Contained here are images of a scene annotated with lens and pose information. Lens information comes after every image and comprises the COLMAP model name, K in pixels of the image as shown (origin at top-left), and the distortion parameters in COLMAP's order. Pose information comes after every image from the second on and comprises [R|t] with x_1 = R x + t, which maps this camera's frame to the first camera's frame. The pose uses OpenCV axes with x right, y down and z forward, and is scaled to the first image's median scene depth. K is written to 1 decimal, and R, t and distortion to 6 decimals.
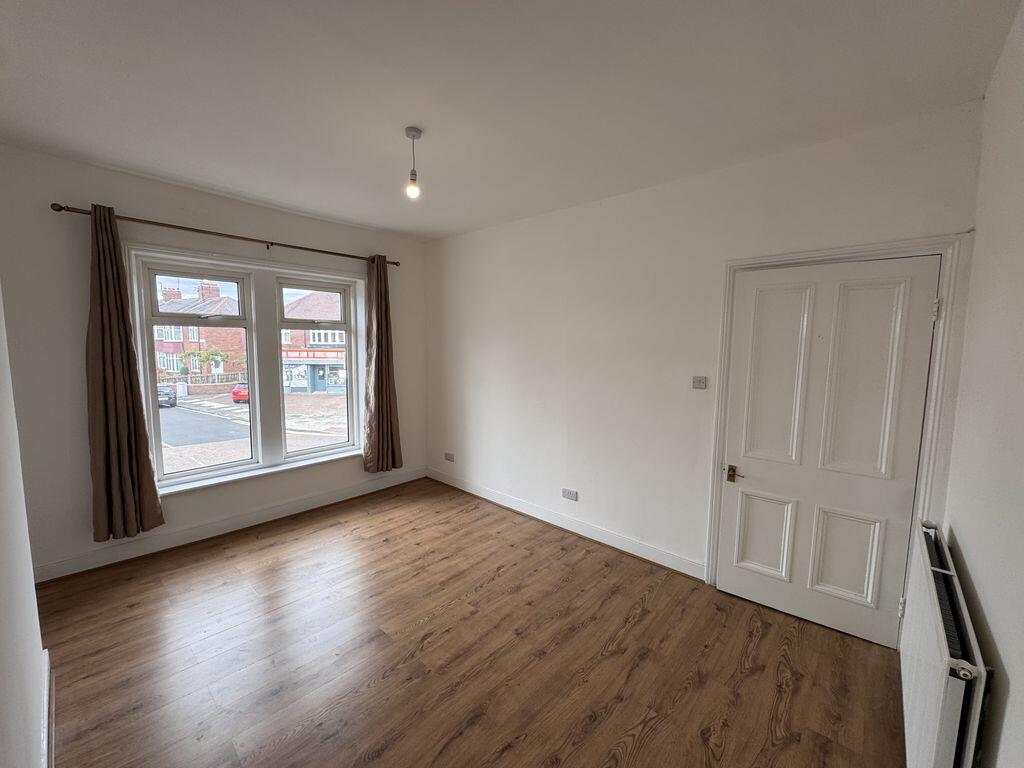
lens RADIAL K [[410.2, 0, 511.3], [0, 410.2, 382.5], [0, 0, 1]] dist [-0.001837, 0.000292]
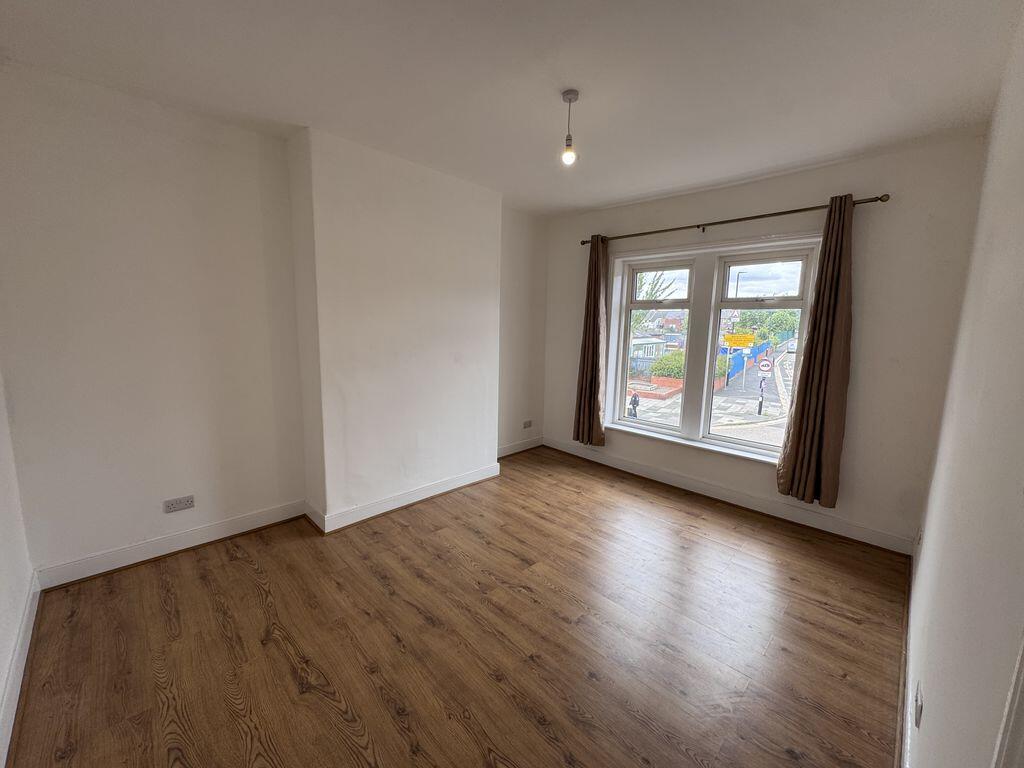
lens RADIAL K [[410.2, 0, 511.3], [0, 410.2, 382.5], [0, 0, 1]] dist [-0.001837, 0.000292]
pose [[-0.047760, 0.129140, -0.990476, 0.552766], [-0.122058, 0.983421, 0.134106, -0.032362], [0.991373, 0.127300, -0.031206, 0.651586]]
